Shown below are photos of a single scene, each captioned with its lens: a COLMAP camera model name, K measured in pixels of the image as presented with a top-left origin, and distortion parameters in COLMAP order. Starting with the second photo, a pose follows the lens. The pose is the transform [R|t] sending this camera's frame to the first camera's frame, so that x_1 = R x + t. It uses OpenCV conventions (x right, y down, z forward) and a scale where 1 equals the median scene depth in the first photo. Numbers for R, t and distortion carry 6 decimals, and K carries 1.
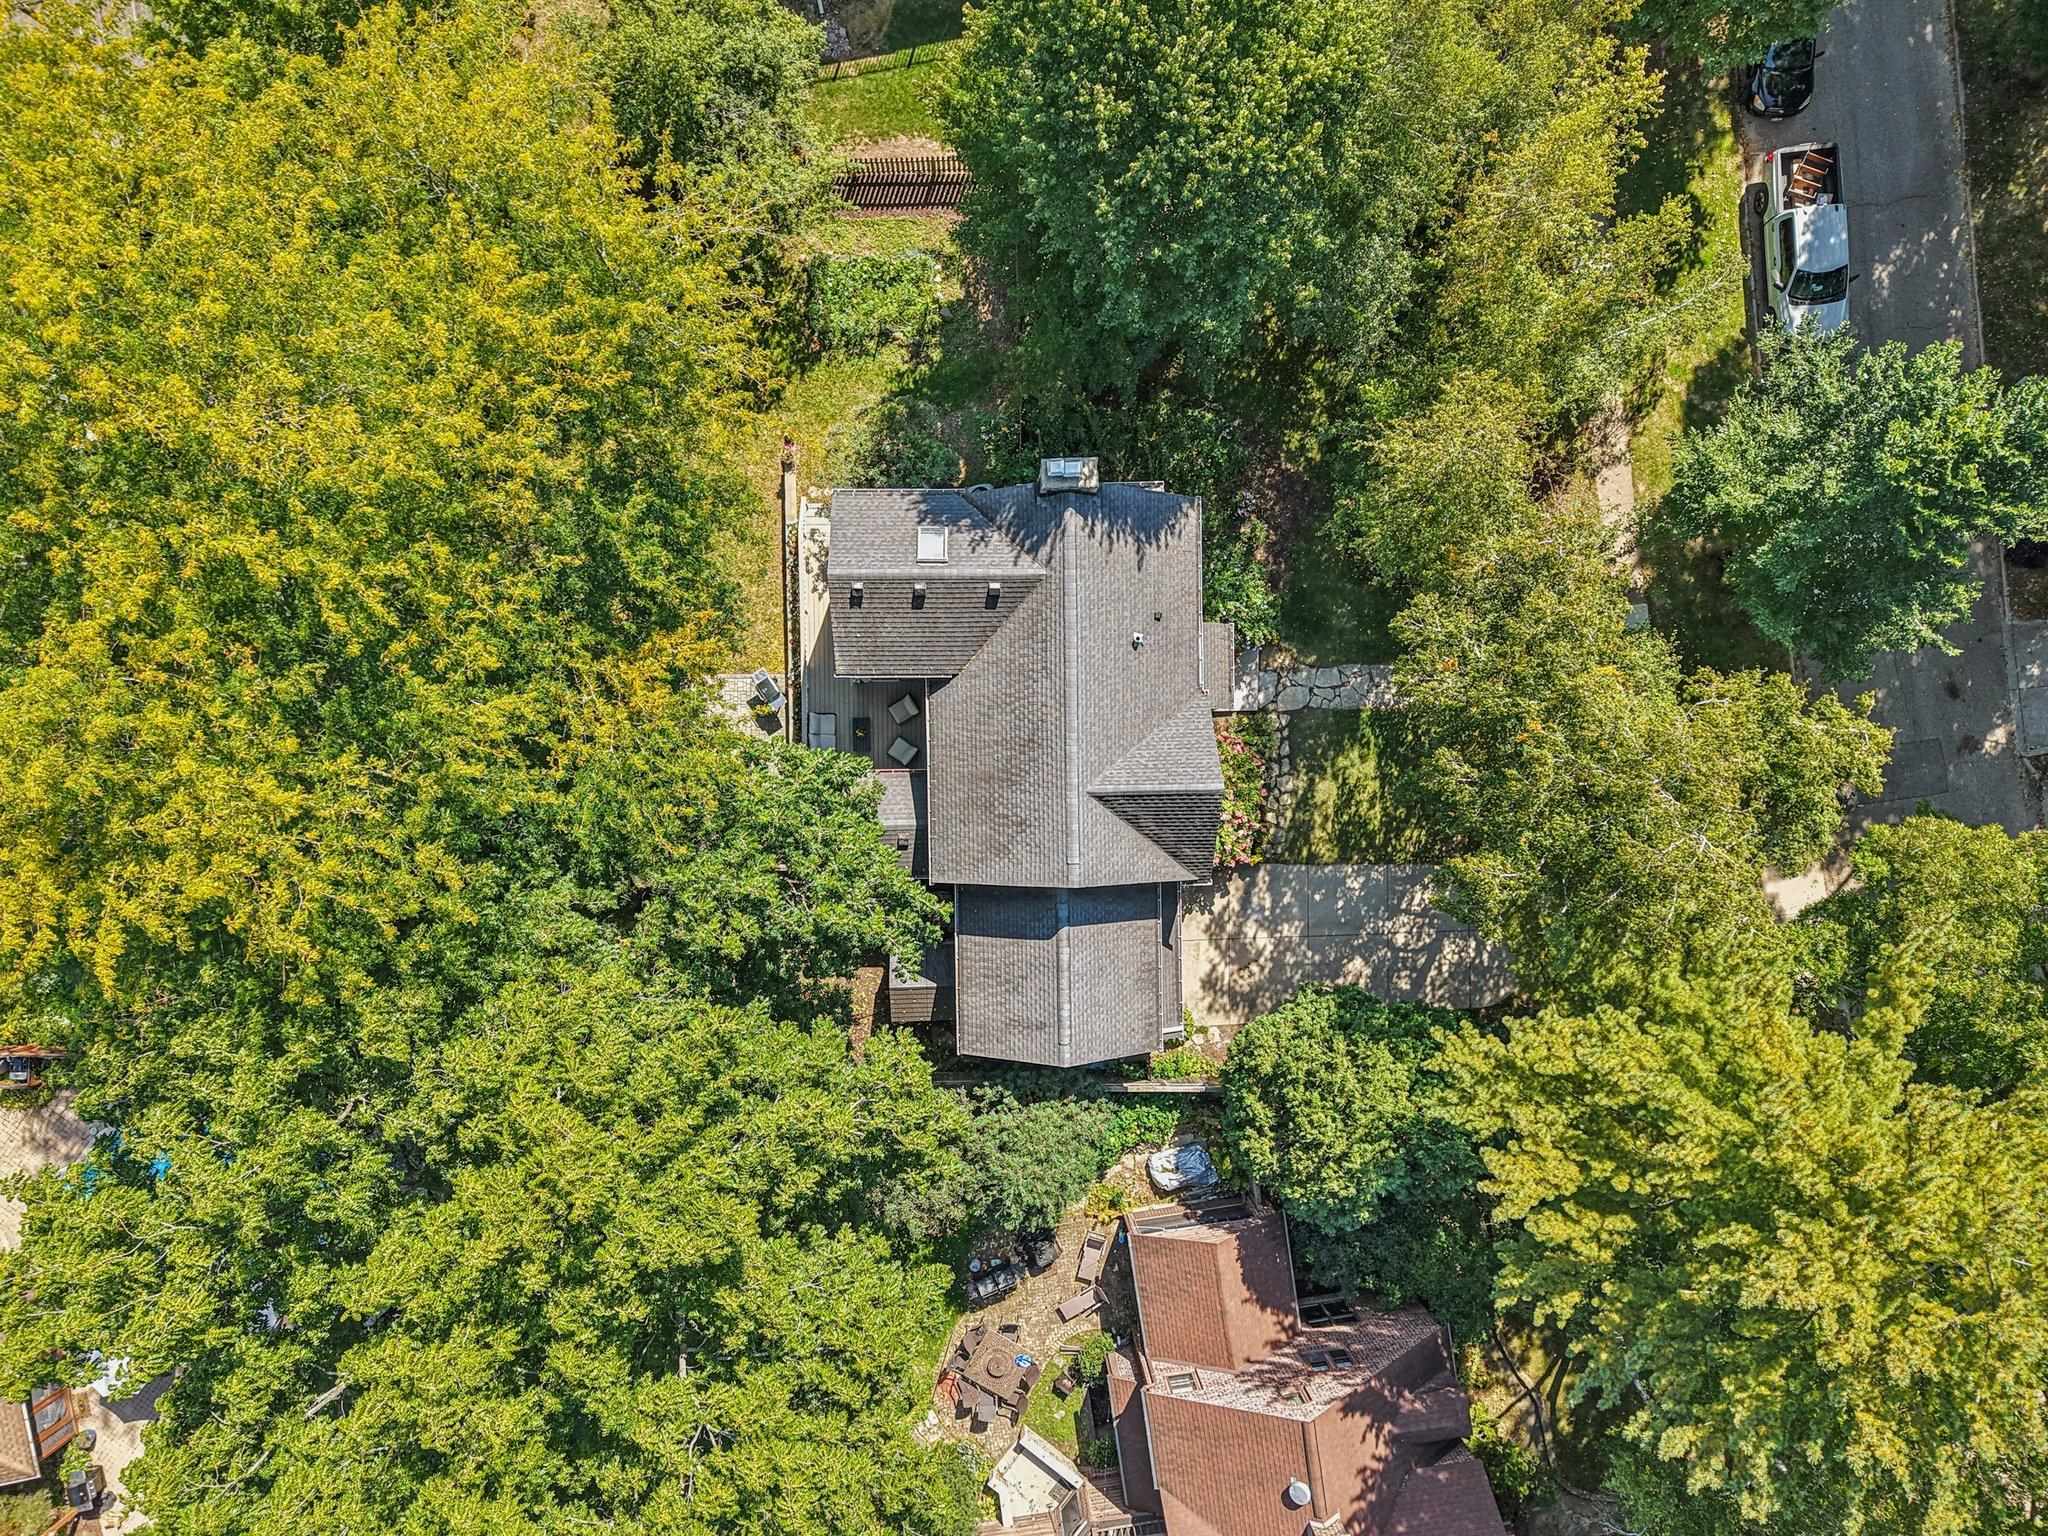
lens RADIAL K [[1416.8, 0, 1010.4], [0, 1416.8, 806.8], [0, 0, 1]] dist [0.015168, 0.001173]
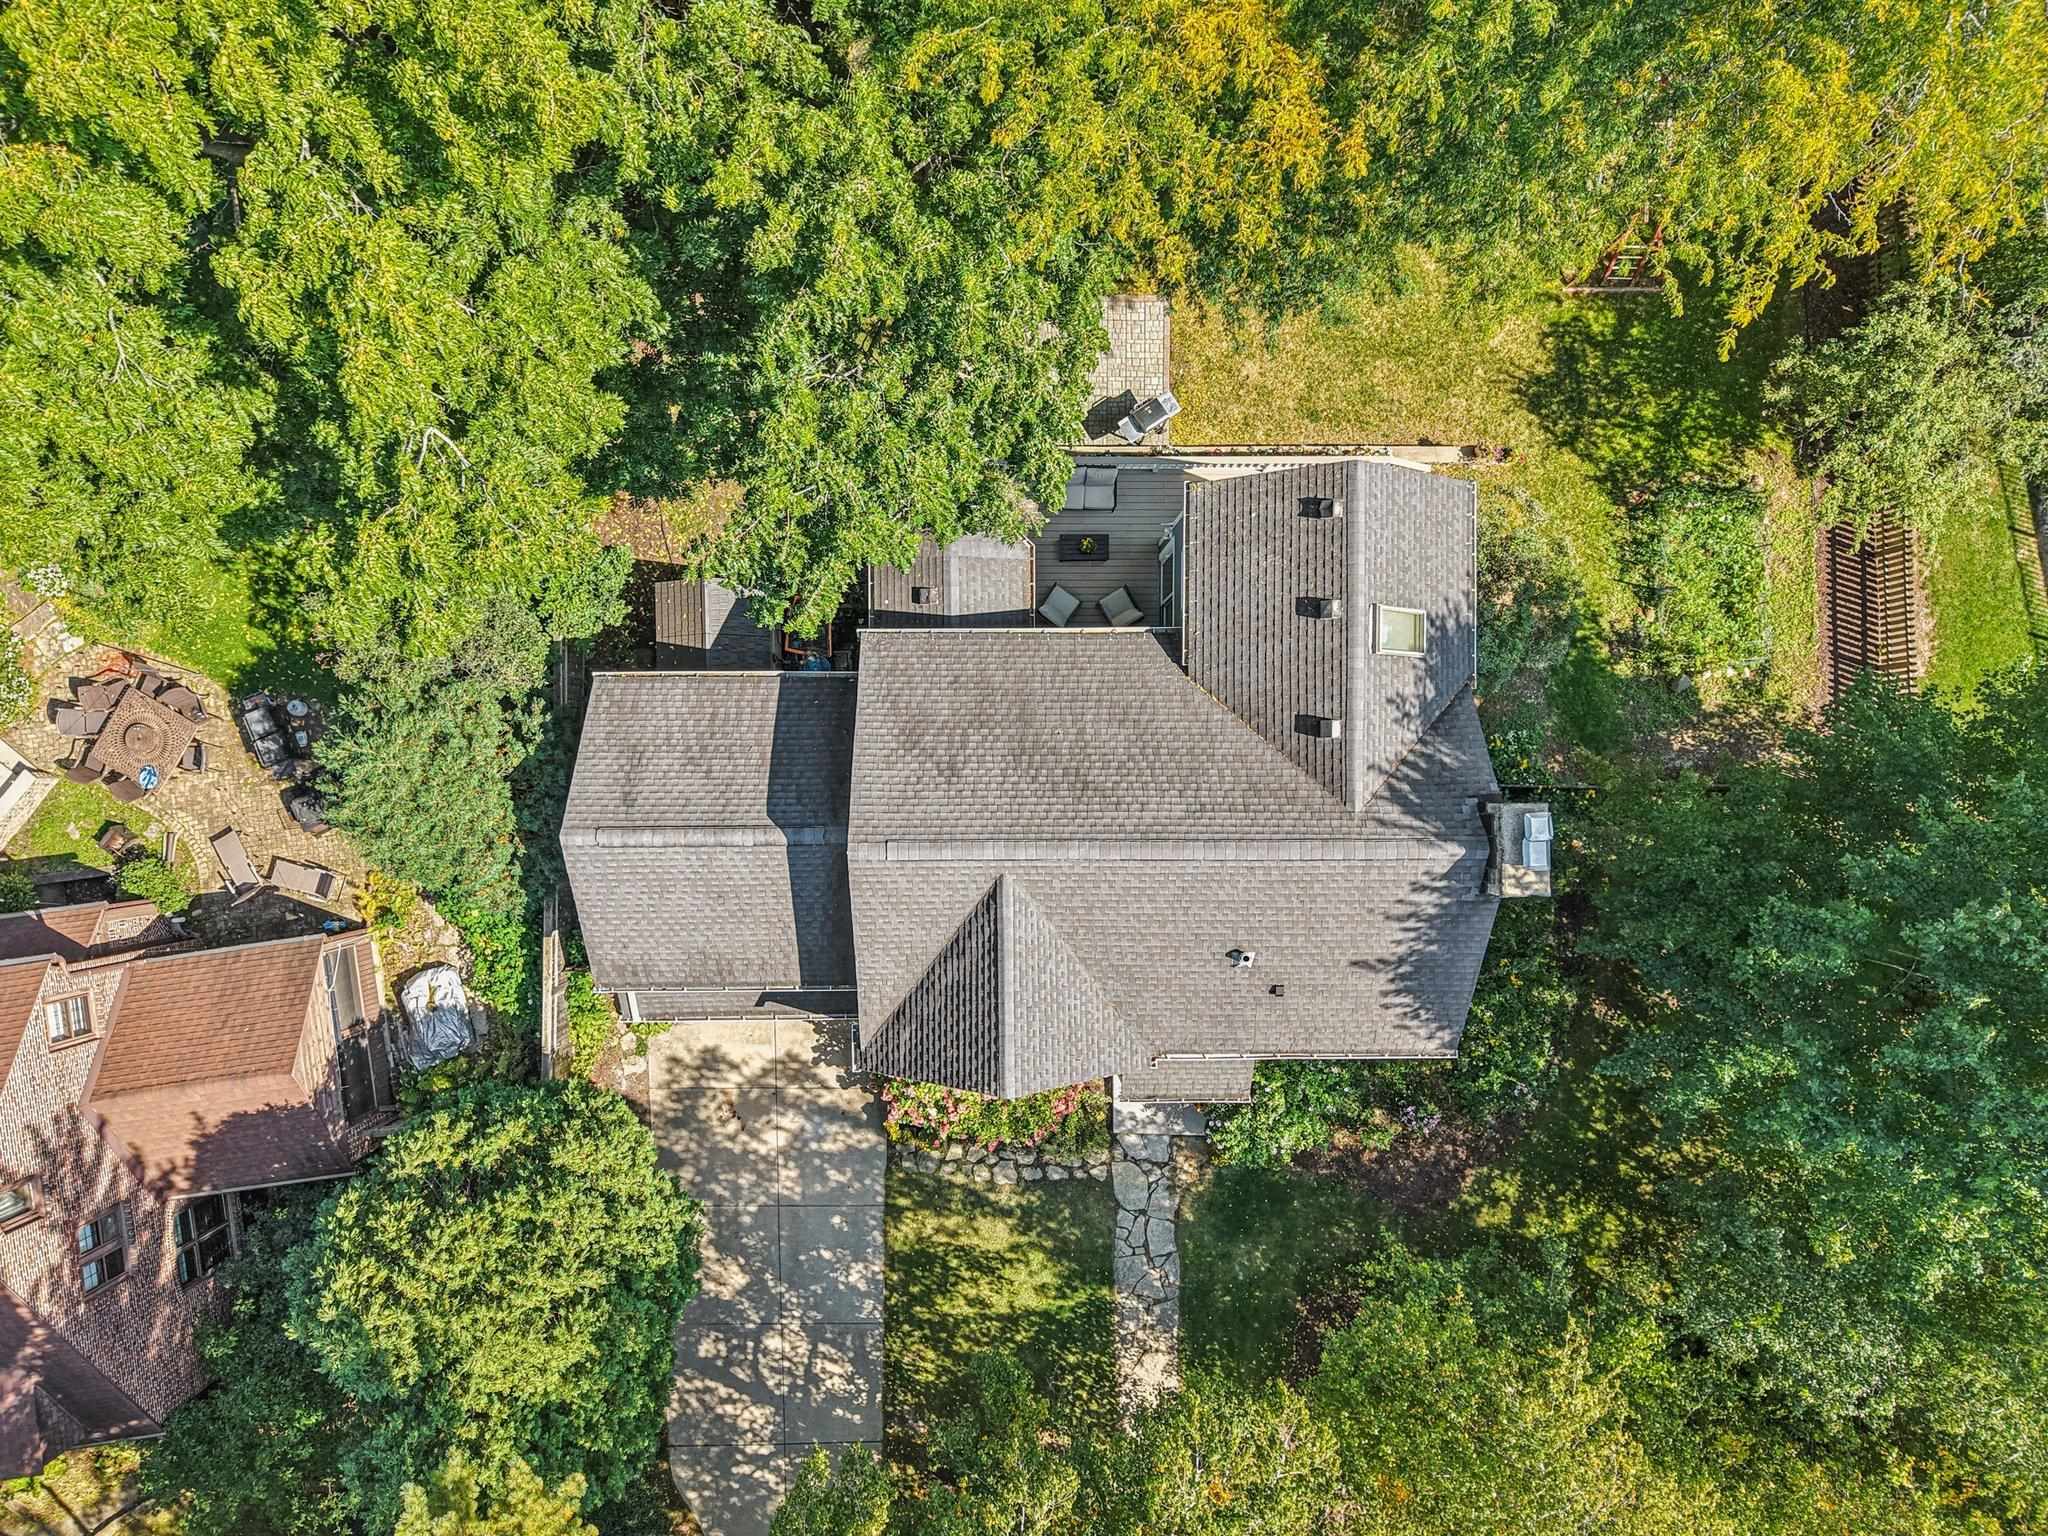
lens RADIAL K [[1439.5, 0, 991.0], [0, 1439.5, 772.2], [0, 0, 1]] dist [-0.012680, 0.003657]
pose [[-0.009596, 0.999464, -0.031306, 0.024498], [-0.999736, -0.010244, -0.020590, 0.006583], [-0.020899, 0.031100, 0.999298, 0.316949]]
